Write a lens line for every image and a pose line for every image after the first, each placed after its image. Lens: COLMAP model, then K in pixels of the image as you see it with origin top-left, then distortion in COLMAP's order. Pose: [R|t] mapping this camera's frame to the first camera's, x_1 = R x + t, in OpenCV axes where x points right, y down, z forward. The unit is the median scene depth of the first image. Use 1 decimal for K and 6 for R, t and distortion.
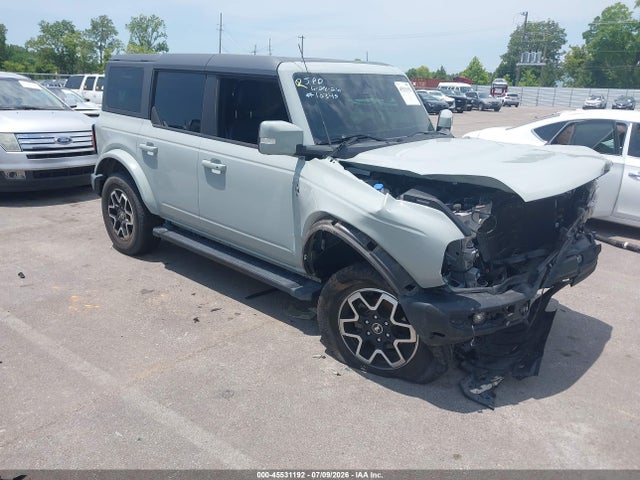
lens RADIAL K [[507.3, 0, 314.3], [0, 507.3, 242.7], [0, 0, 1]] dist [0.024266, -0.028888]
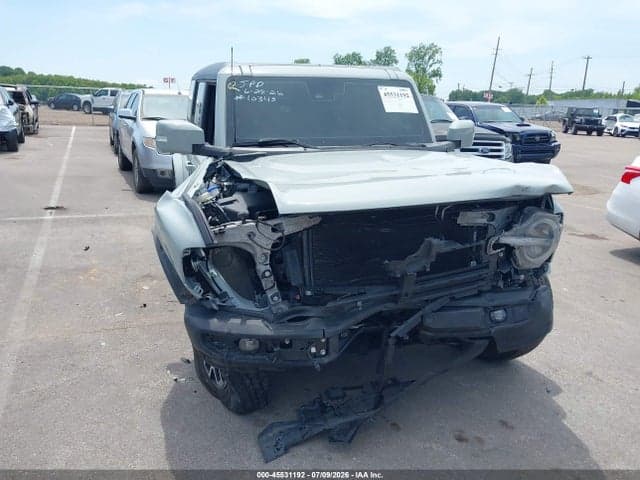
lens RADIAL K [[507.3, 0, 318.6], [0, 507.3, 240.6], [0, 0, 1]] dist [0.024266, -0.028888]
pose [[0.875014, 0.124760, -0.467745, 0.580610], [-0.147831, 0.988930, -0.012775, -0.024695], [0.460973, 0.080325, 0.883771, 0.206709]]
